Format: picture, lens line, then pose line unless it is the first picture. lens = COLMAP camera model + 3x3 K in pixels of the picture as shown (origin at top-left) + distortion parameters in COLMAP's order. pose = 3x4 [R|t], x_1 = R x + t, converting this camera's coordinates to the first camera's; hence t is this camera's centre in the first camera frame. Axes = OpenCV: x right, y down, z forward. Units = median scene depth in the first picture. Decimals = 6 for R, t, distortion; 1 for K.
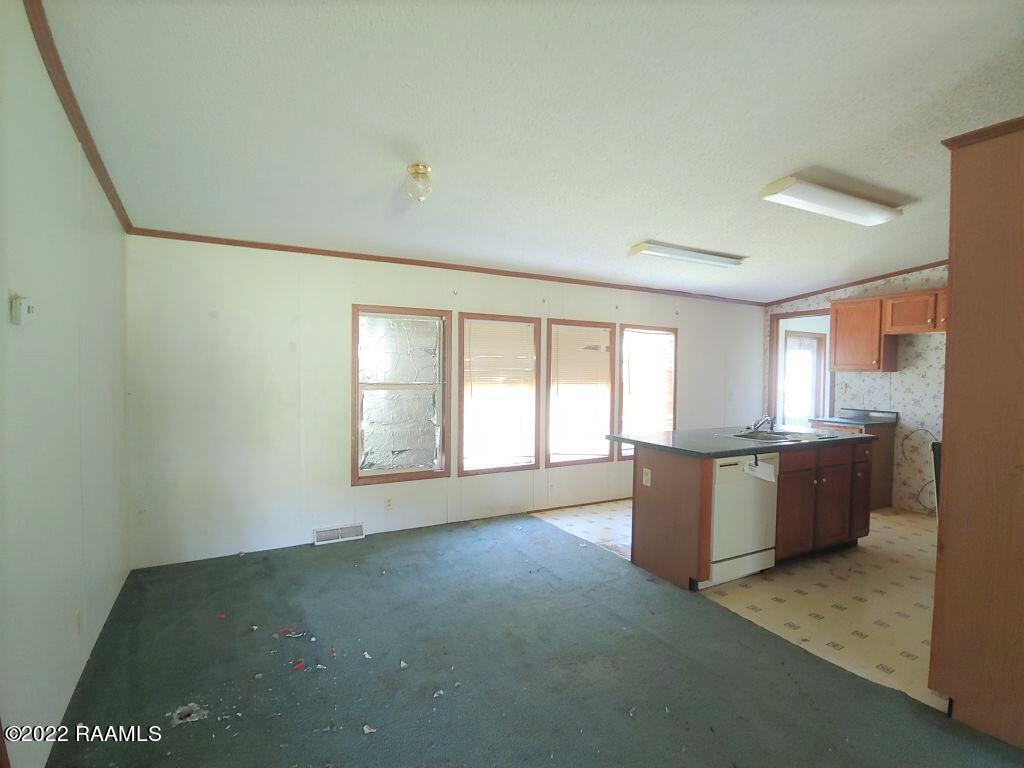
lens RADIAL K [[515.4, 0, 511.4], [0, 515.4, 386.7], [0, 0, 1]] dist [-0.008948, -0.000958]
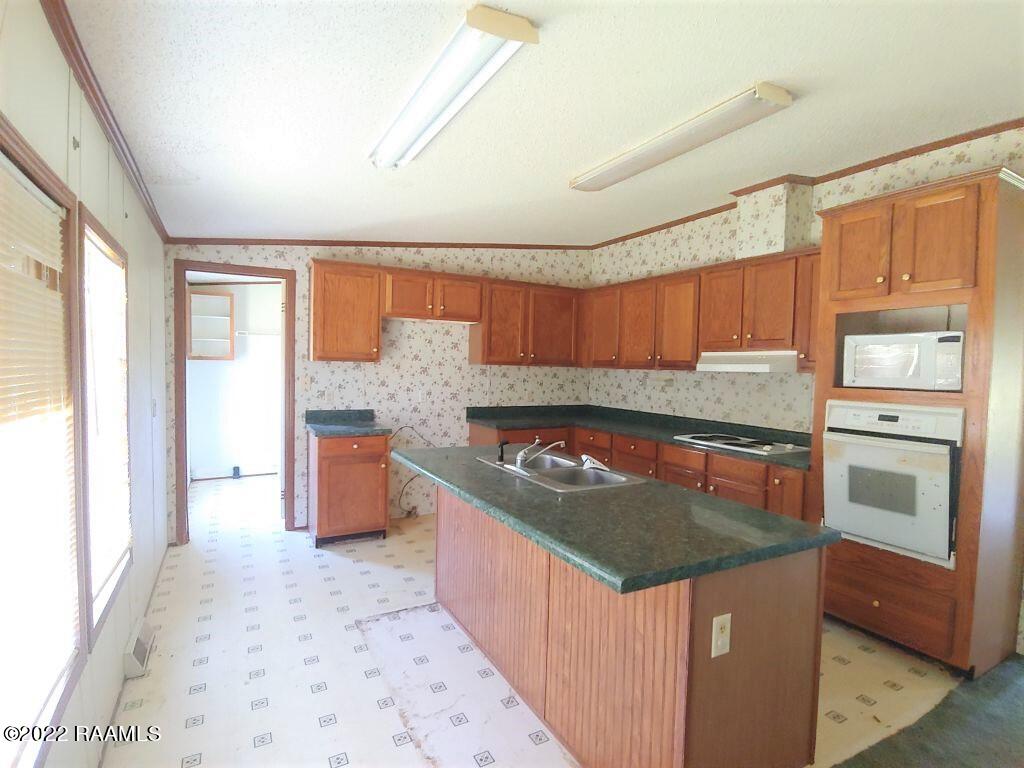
lens RADIAL K [[515.4, 0, 510.4], [0, 515.4, 384.3], [0, 0, 1]] dist [-0.008948, -0.000958]
pose [[-0.000223, -0.048311, 0.998832, -0.093884], [0.006726, 0.998810, 0.048311, -0.031867], [-0.999977, 0.006728, 0.000102, 0.773837]]
